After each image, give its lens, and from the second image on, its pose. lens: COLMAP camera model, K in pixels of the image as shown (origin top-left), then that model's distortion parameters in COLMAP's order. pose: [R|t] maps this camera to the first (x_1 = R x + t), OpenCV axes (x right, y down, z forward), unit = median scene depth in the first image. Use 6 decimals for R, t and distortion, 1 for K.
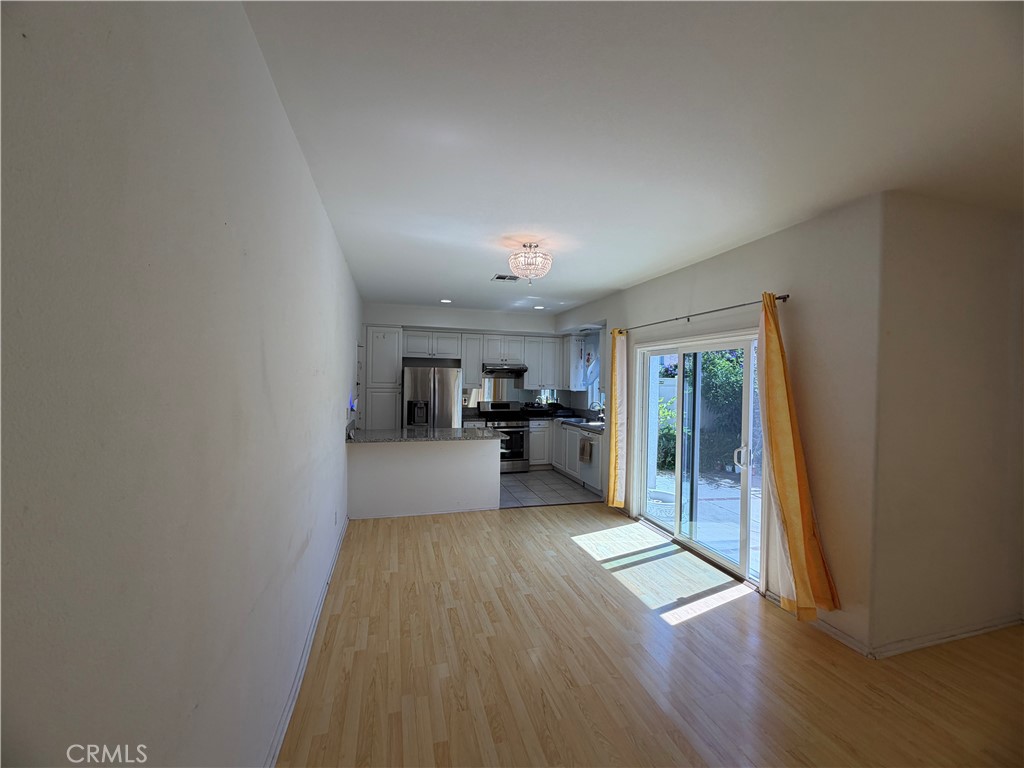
lens RADIAL K [[408.7, 0, 513.8], [0, 408.7, 384.5], [0, 0, 1]] dist [-0.002312, 0.000600]
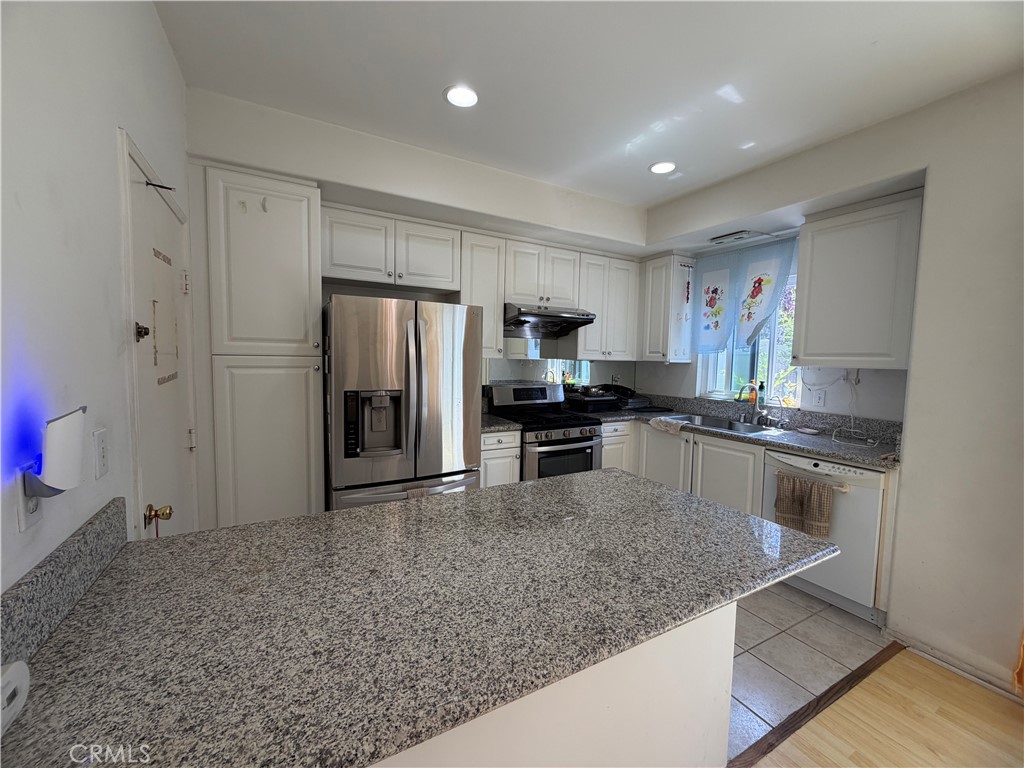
lens RADIAL K [[408.7, 0, 512.4], [0, 408.7, 384.5], [0, 0, 1]] dist [-0.002312, 0.000600]
pose [[0.974776, -0.013398, 0.222785, -0.174439], [-0.001362, 0.997821, 0.065968, 0.009391], [-0.223183, -0.064608, 0.972633, 0.551722]]
